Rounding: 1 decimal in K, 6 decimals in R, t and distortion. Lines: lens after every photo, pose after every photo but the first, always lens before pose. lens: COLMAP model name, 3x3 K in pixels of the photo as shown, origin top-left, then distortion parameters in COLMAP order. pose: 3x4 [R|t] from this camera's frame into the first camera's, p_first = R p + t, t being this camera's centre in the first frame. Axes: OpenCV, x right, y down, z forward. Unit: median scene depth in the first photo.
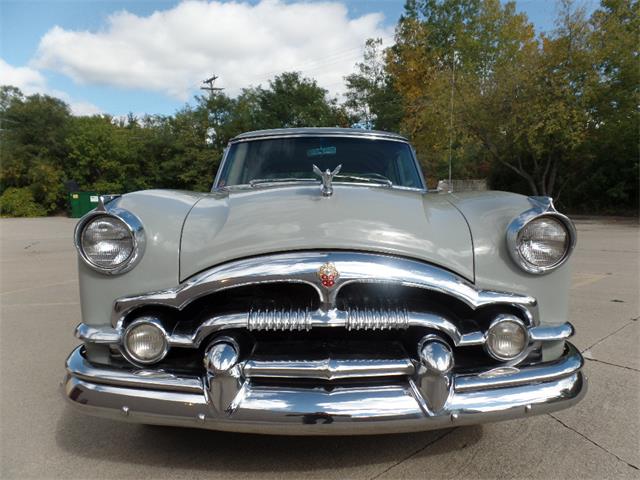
lens RADIAL K [[441.7, 0, 320.0], [0, 441.7, 240.0], [0, 0, 1]] dist [-0.002743, -0.001251]
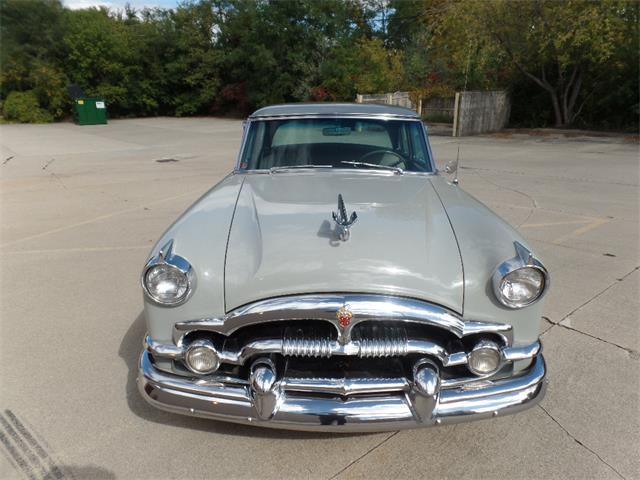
lens RADIAL K [[441.7, 0, 320.0], [0, 441.7, 240.0], [0, 0, 1]] dist [-0.002743, -0.001251]
pose [[0.999711, 0.009380, -0.022153, -0.023613], [-0.004440, 0.976976, 0.213303, -0.356303], [0.023644, -0.213143, 0.976735, -0.166660]]
